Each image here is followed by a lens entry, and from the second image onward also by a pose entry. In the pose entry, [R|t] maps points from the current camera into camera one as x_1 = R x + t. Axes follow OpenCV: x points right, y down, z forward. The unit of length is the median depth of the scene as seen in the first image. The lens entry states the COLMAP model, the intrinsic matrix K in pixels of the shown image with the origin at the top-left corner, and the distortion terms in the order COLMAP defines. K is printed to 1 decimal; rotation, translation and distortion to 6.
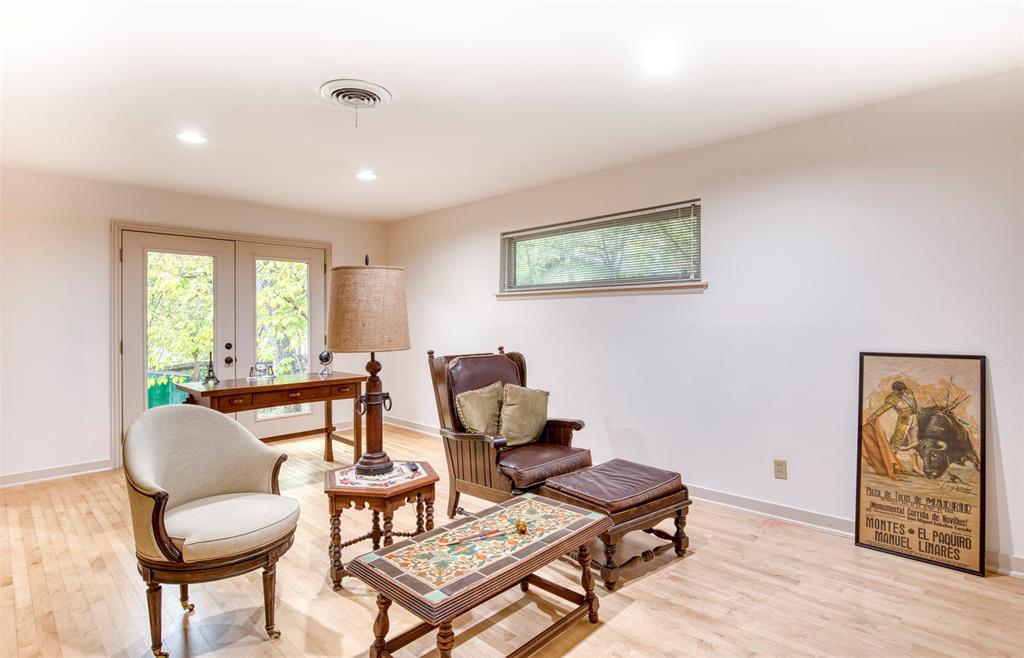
lens RADIAL K [[526.6, 0, 513.1], [0, 526.6, 321.2], [0, 0, 1]] dist [-0.038679, -0.001244]
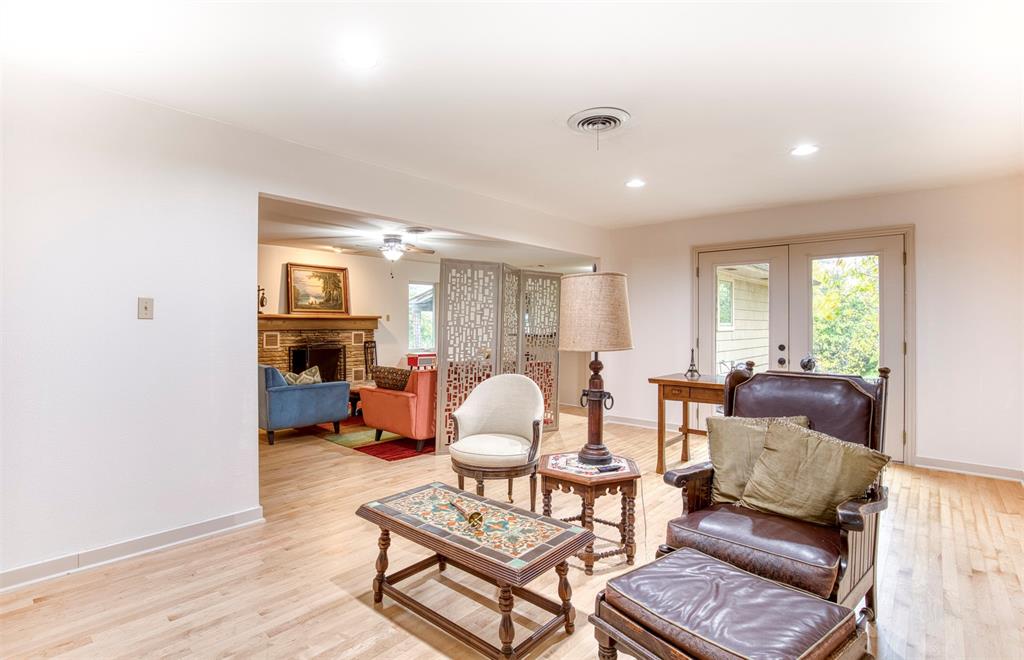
lens RADIAL K [[510.5, 0, 534.5], [0, 510.5, 328.4], [0, 0, 1]] dist [-0.019499, -0.000239]
pose [[0.027095, 0.013964, -0.999535, 0.776490], [-0.003647, 0.999897, 0.013871, -0.004556], [0.999626, 0.003269, 0.027143, 0.827581]]
